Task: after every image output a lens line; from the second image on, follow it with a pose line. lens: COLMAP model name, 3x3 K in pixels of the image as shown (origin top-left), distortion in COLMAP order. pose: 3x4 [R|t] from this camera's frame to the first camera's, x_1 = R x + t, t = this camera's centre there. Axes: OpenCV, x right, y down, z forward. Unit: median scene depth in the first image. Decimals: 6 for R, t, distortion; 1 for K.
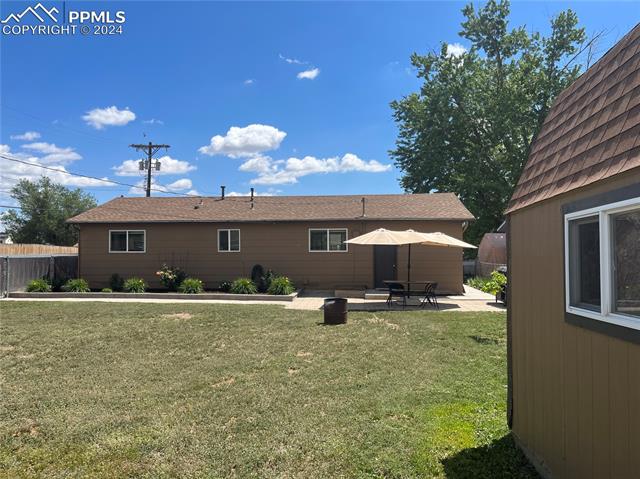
lens RADIAL K [[472.8, 0, 320.0], [0, 472.8, 239.5], [0, 0, 1]] dist [0.075052, -0.124219]
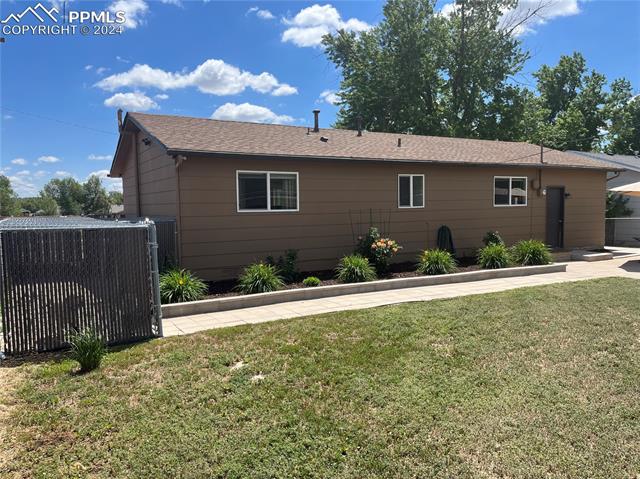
lens RADIAL K [[472.8, 0, 320.0], [0, 472.8, 239.5], [0, 0, 1]] dist [0.075052, -0.124219]
pose [[0.818489, -0.048874, 0.572439, -0.683235], [0.003956, 0.996831, 0.079452, 0.016363], [-0.574508, -0.062767, 0.816089, 0.522005]]
